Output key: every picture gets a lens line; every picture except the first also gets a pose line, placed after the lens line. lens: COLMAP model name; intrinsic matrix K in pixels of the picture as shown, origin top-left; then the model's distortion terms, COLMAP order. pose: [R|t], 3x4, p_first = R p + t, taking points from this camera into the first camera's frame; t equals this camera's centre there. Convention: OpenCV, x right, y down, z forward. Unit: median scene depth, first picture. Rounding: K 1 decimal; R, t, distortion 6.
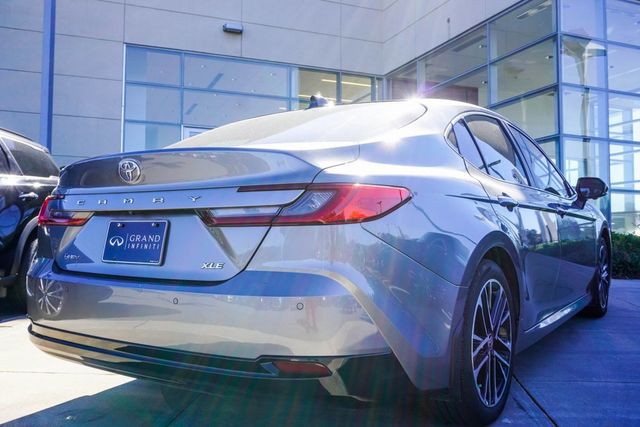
lens RADIAL K [[599.6, 0, 320.2], [0, 599.6, 211.5], [0, 0, 1]] dist [0.014561, 0.000000]
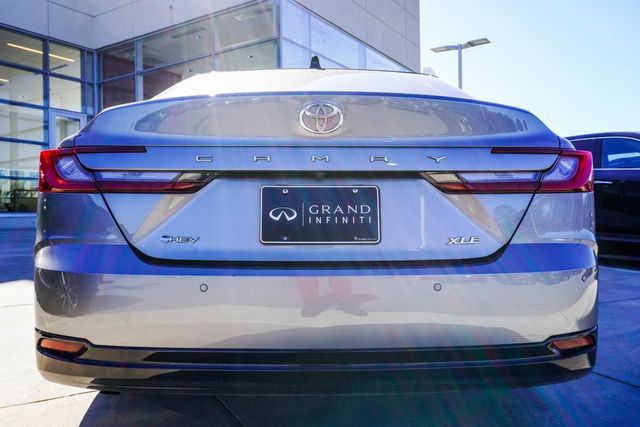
lens RADIAL K [[536.0, 0, 320.3], [0, 536.0, 213.6], [0, 0, 1]] dist [-0.045624, 0.010393]
pose [[0.808927, -0.011127, 0.587804, -0.702436], [-0.013296, 0.999219, 0.037212, 0.025195], [-0.587759, -0.037917, 0.808147, 0.471547]]
